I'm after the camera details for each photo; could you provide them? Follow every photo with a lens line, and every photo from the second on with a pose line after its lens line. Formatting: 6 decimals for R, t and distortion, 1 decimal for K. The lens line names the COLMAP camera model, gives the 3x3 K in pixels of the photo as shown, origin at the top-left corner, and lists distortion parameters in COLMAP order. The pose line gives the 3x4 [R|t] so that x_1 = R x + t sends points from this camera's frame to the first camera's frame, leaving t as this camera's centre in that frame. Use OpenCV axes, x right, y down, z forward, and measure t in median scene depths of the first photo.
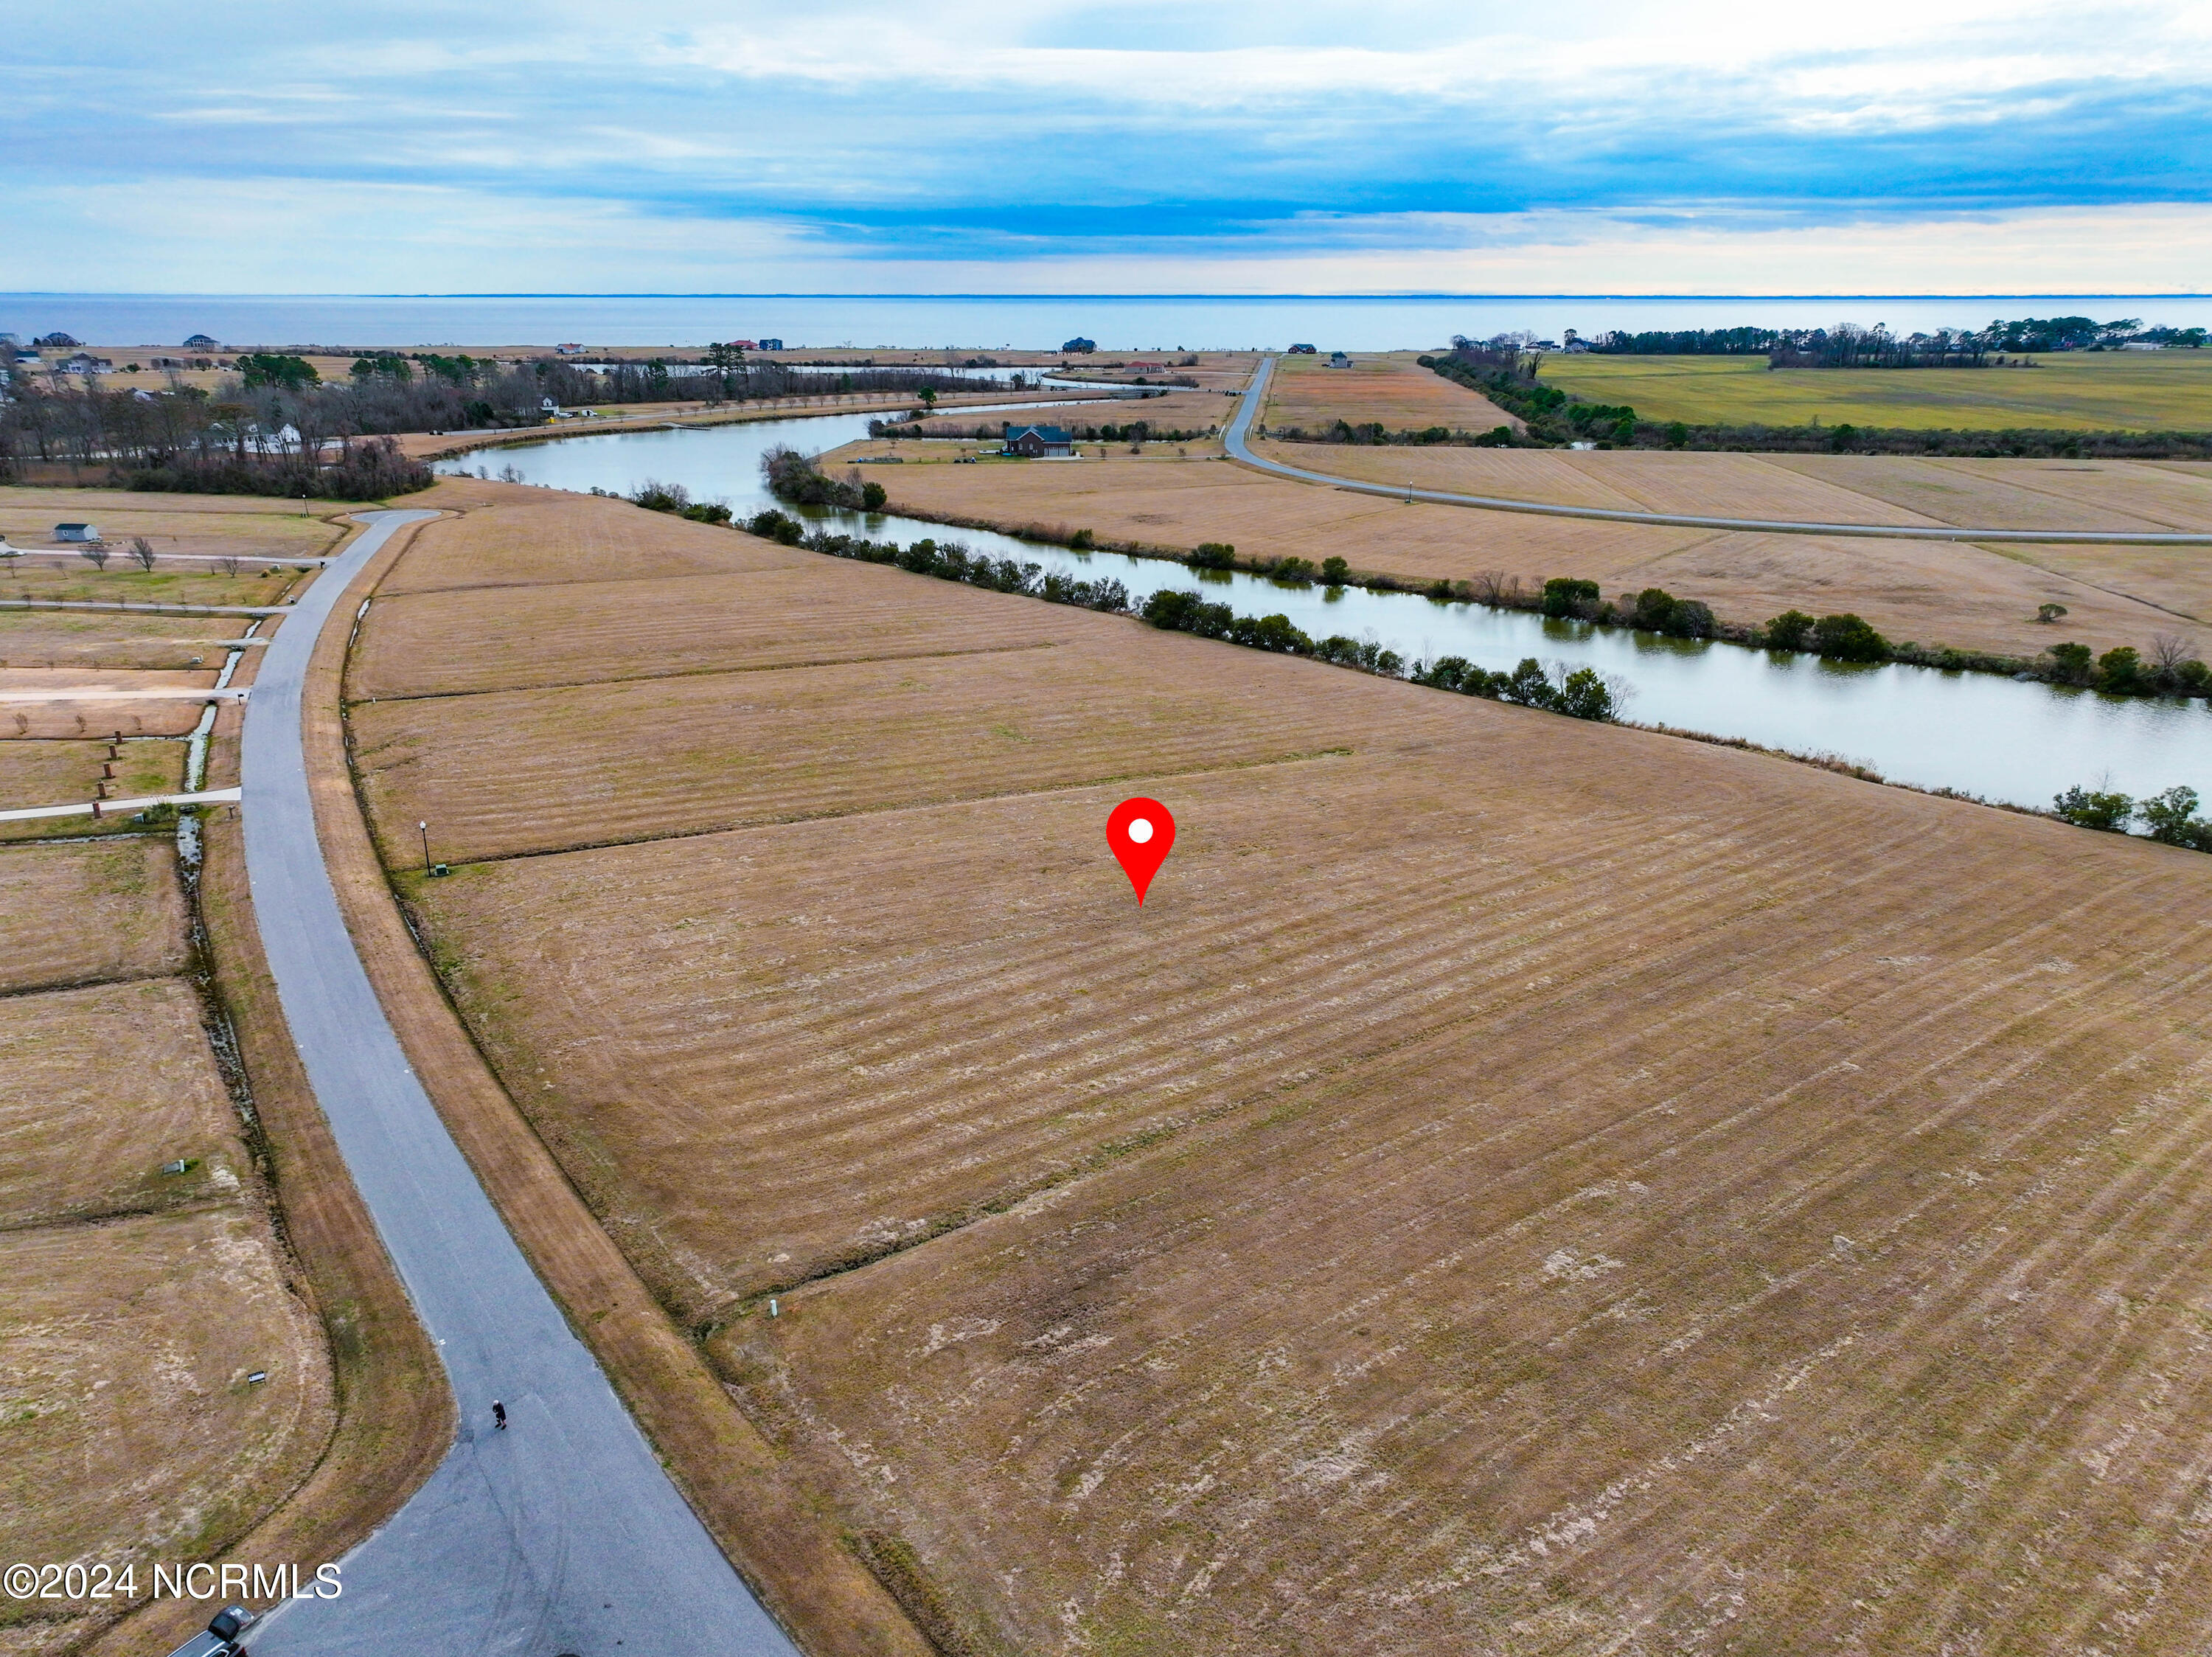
lens RADIAL K [[1549.5, 0, 1111.9], [0, 1549.5, 829.4], [0, 0, 1]] dist [0.000333, 0.012246]
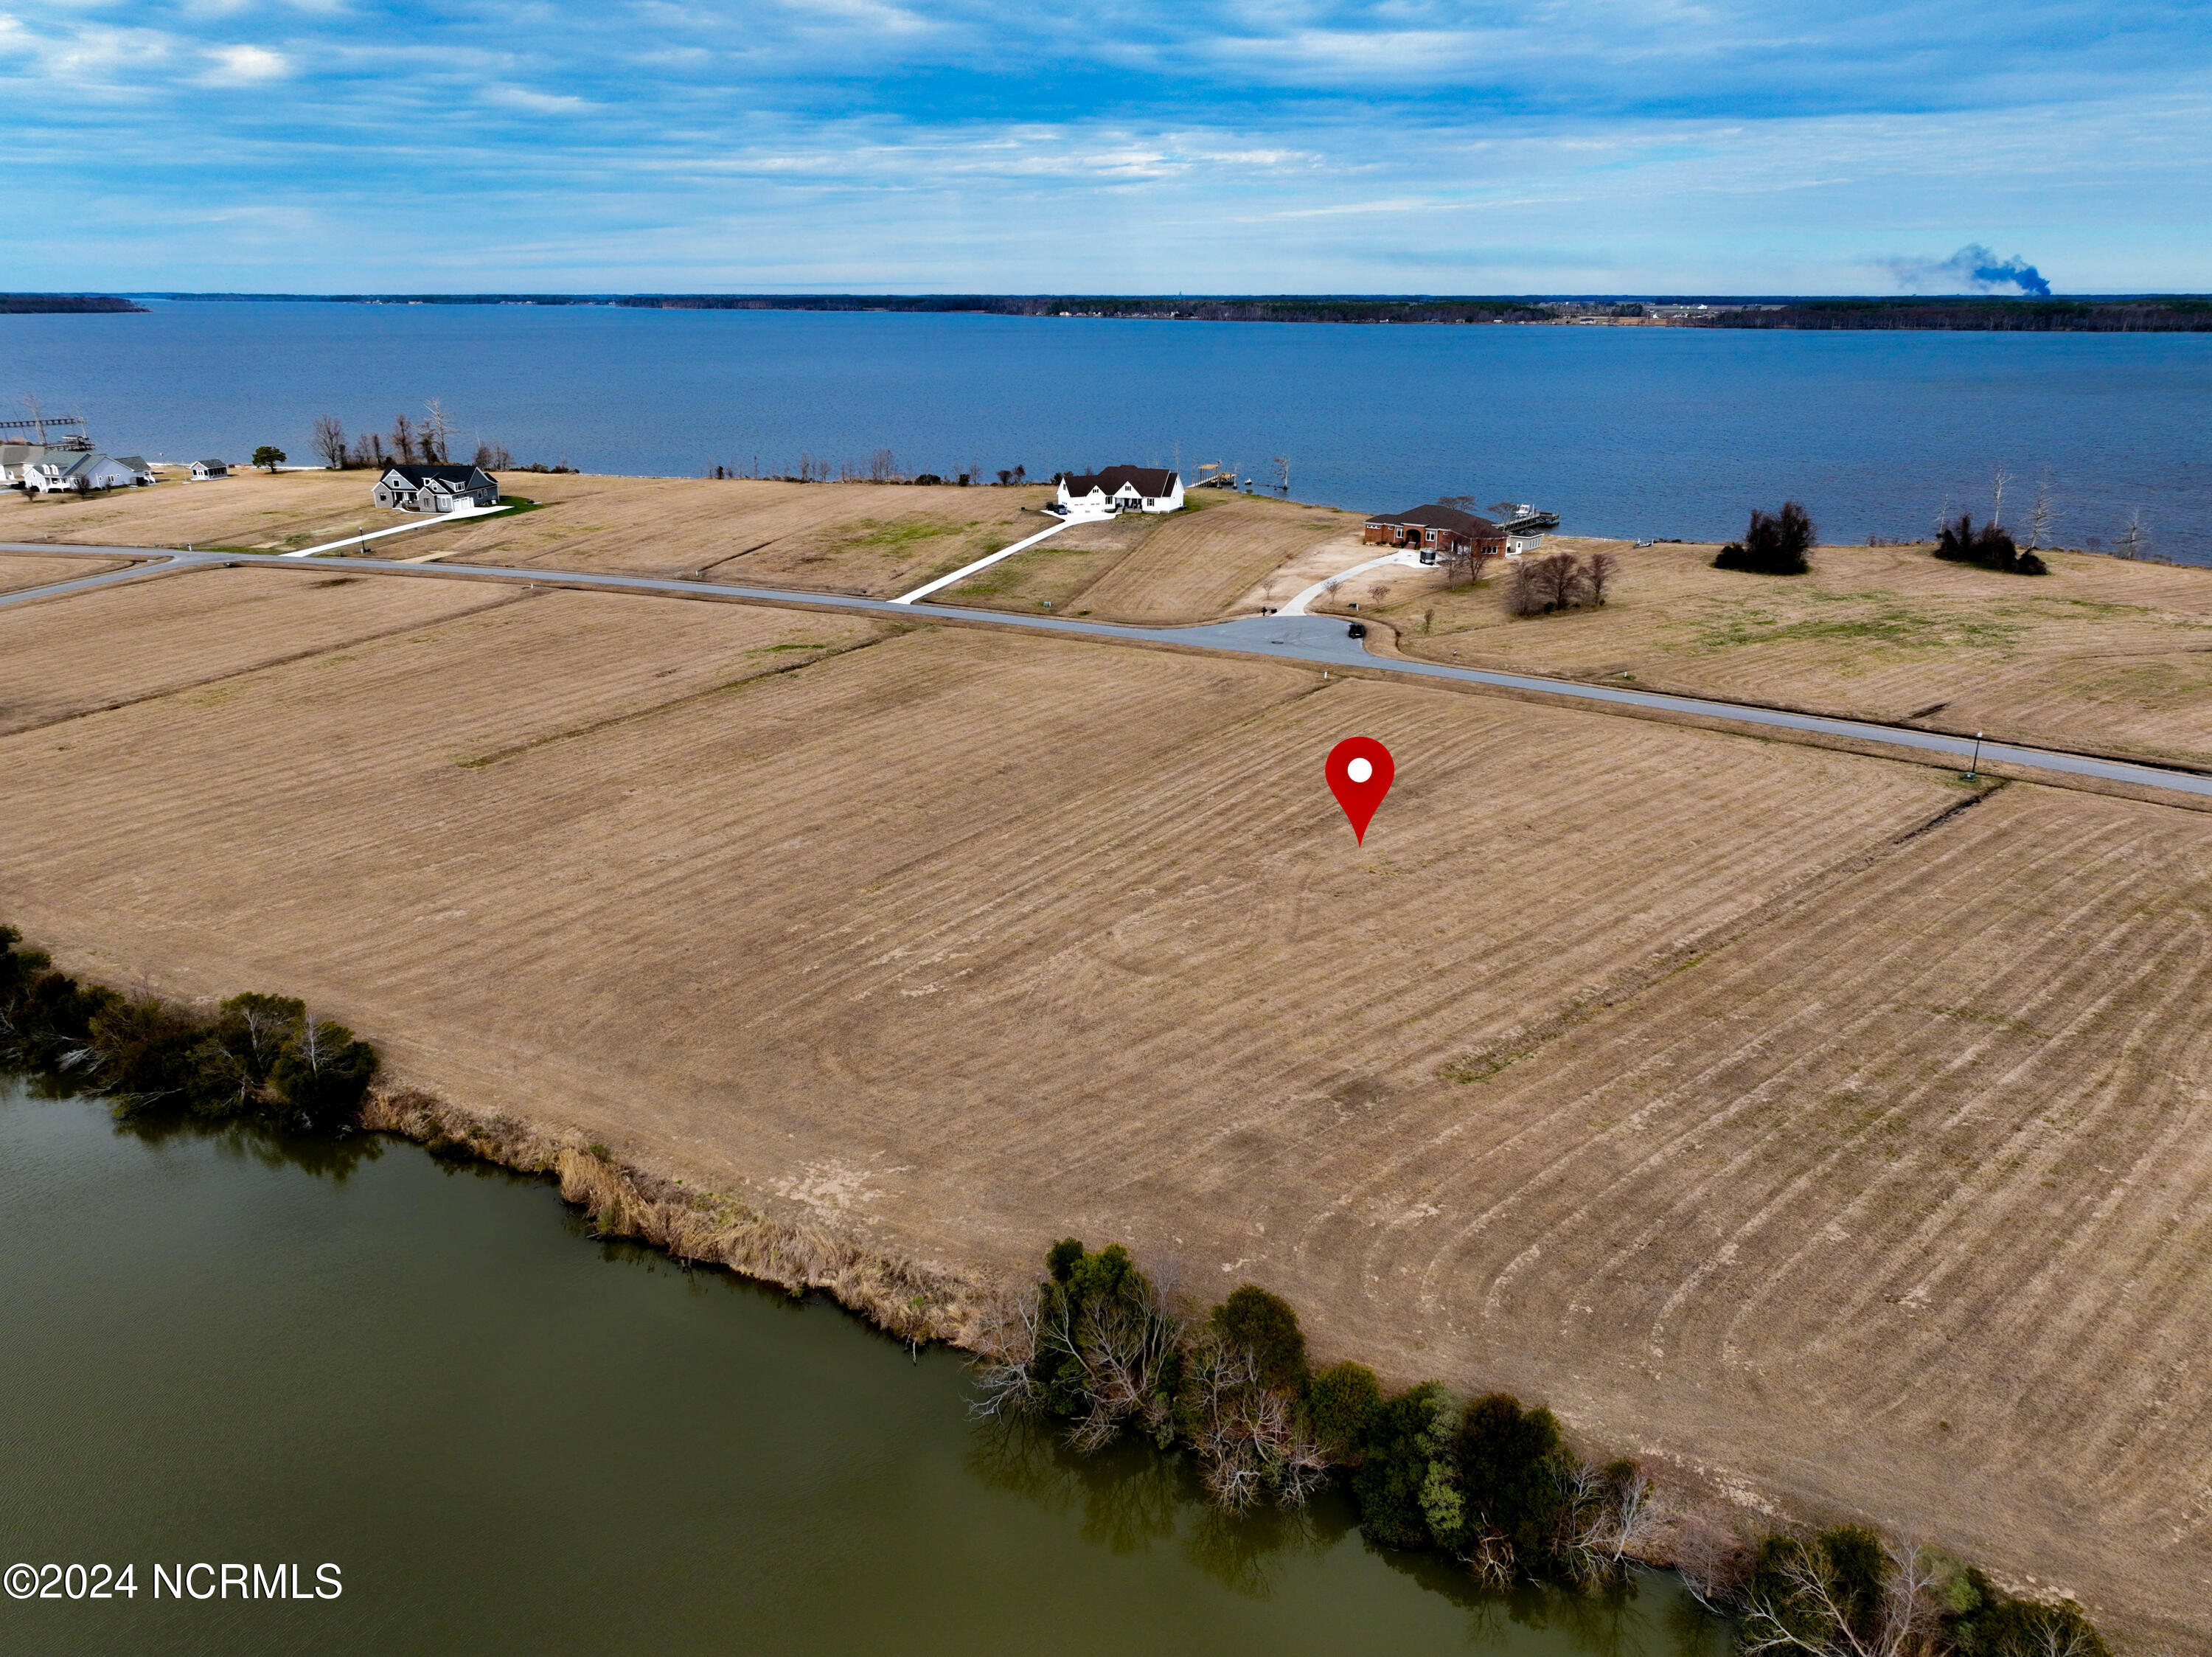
lens RADIAL K [[1554.8, 0, 1114.0], [0, 1554.8, 829.4], [0, 0, 1]] dist [-0.002081, 0.018879]
pose [[-0.939243, 0.109804, -0.325216, 0.549943], [-0.114471, 0.793018, 0.598346, -0.556582], [0.323603, 0.599220, -0.732268, 1.622525]]
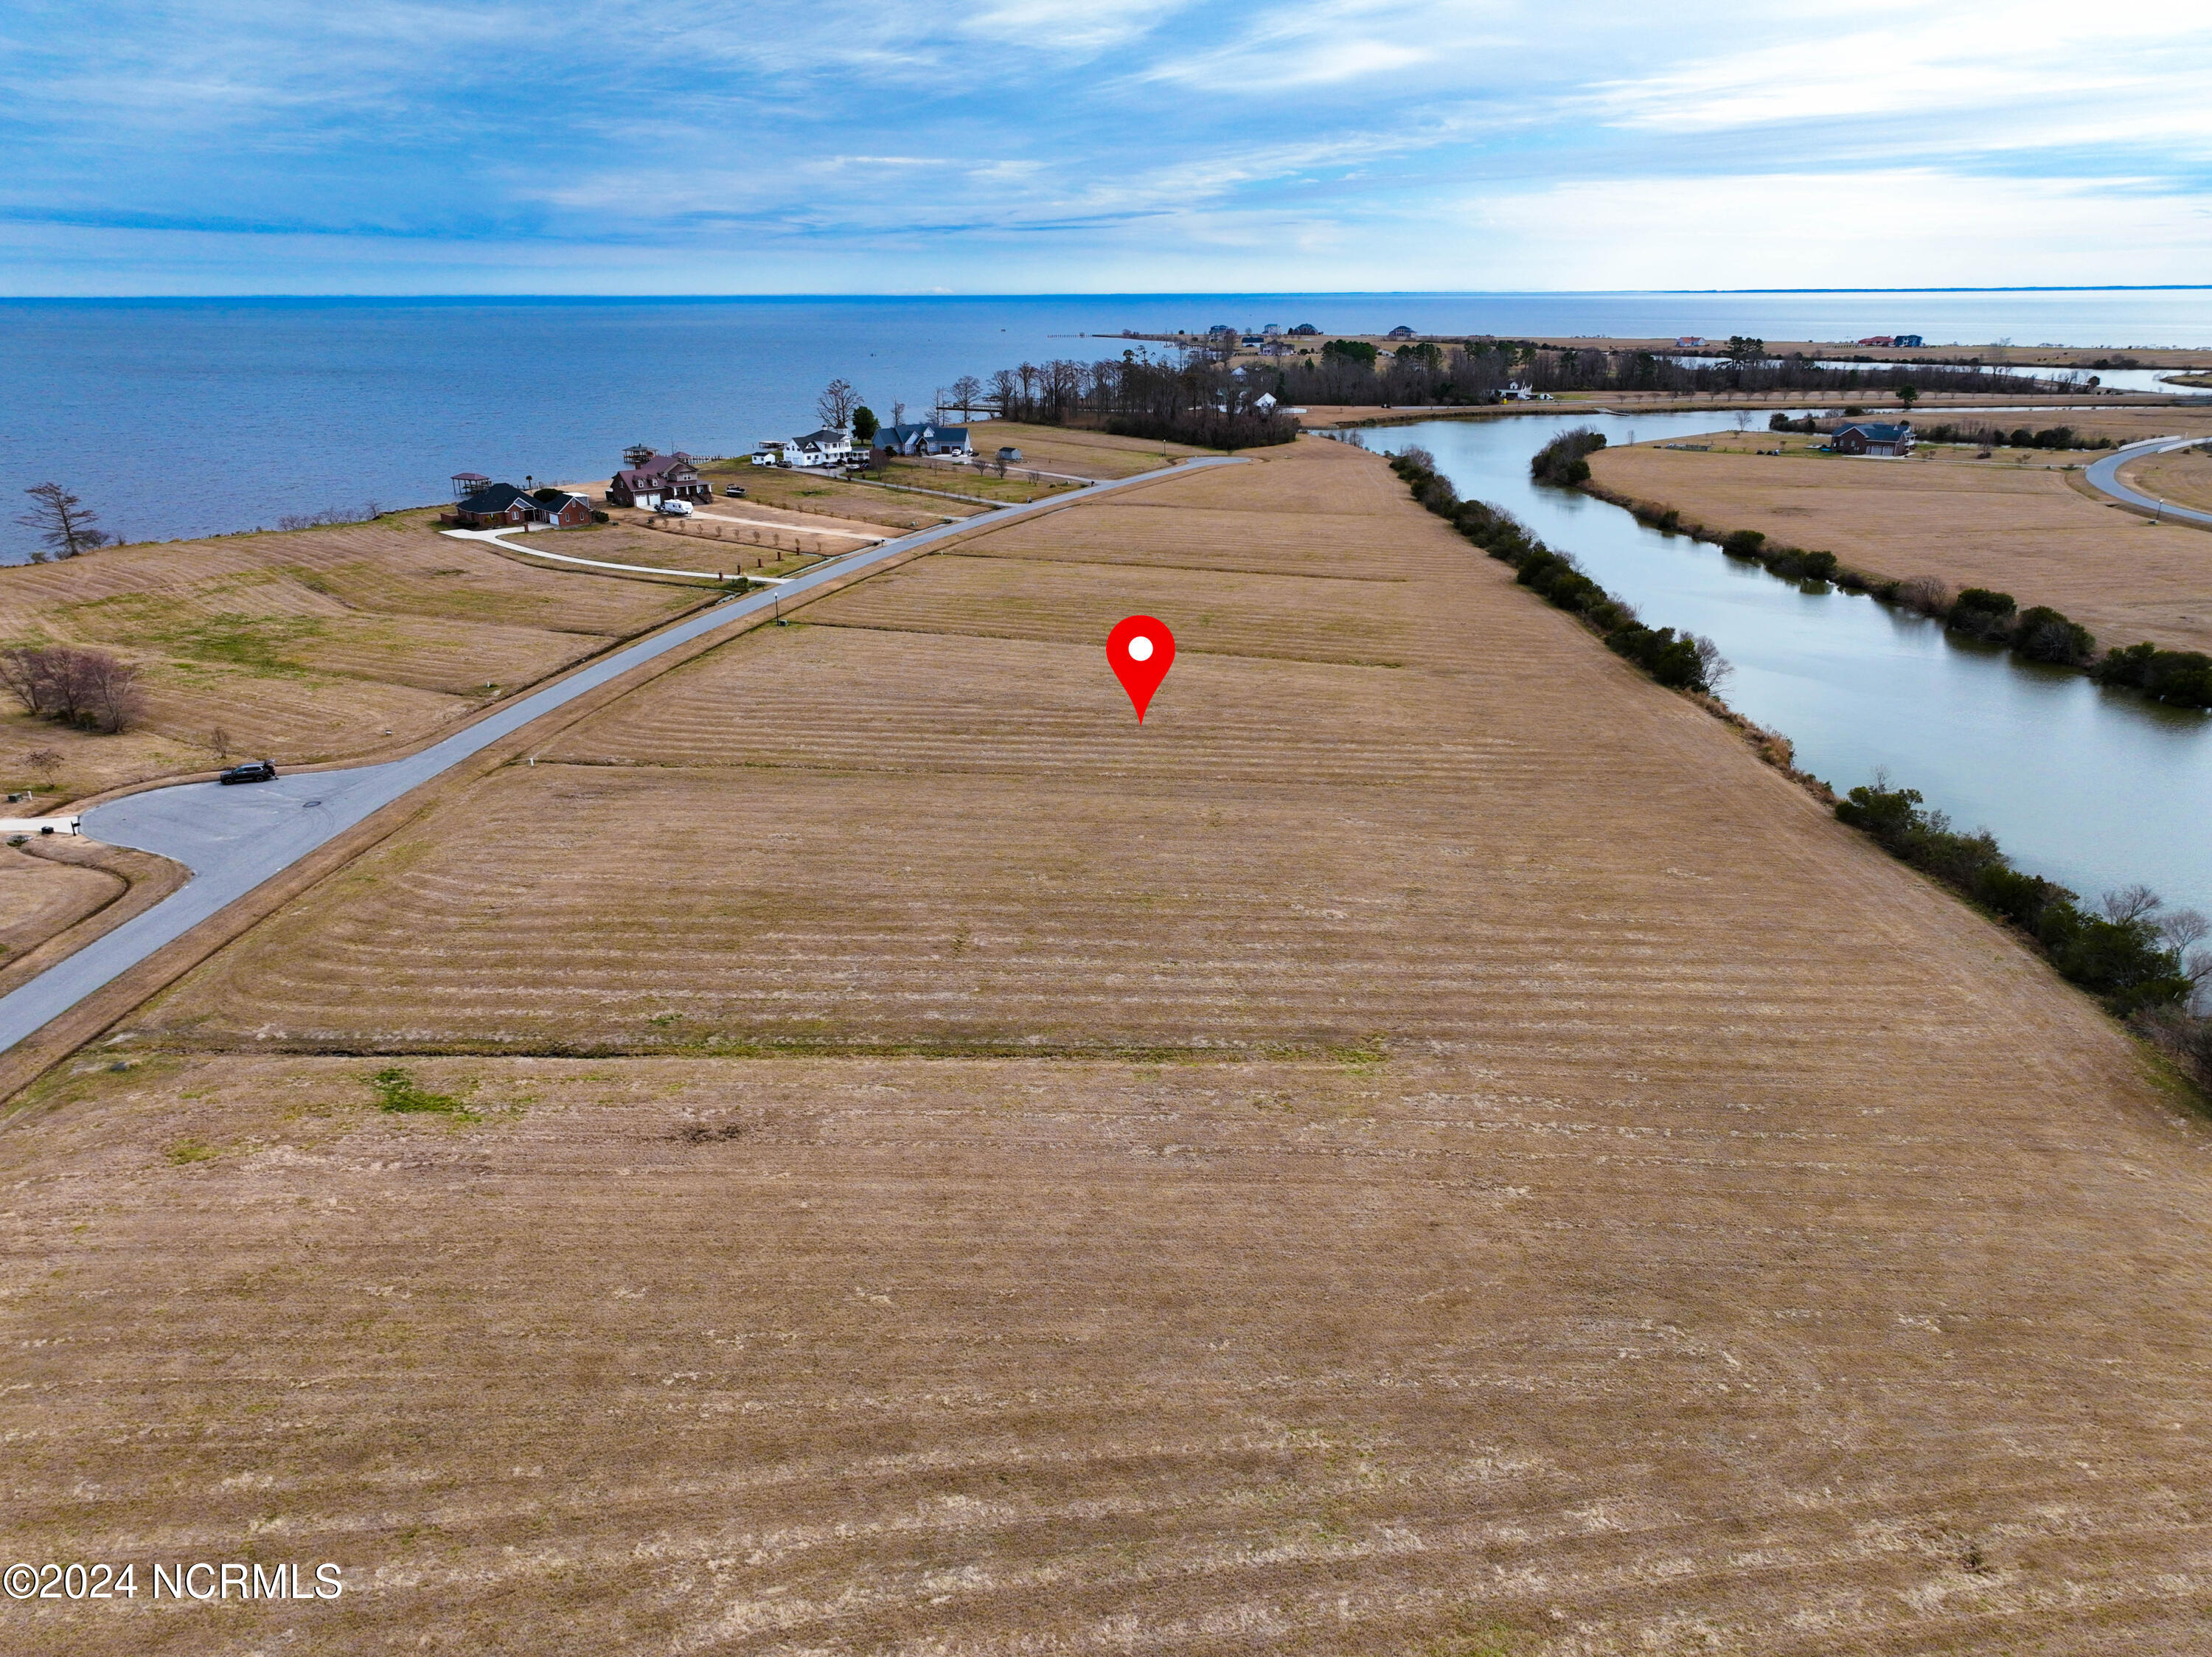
lens RADIAL K [[1549.5, 0, 1111.9], [0, 1549.5, 829.4], [0, 0, 1]] dist [0.000333, 0.012246]
pose [[0.730455, 0.219798, -0.646625, 0.954223], [-0.218358, 0.972262, 0.083820, 0.023362], [0.647113, 0.079969, 0.758189, -0.046518]]
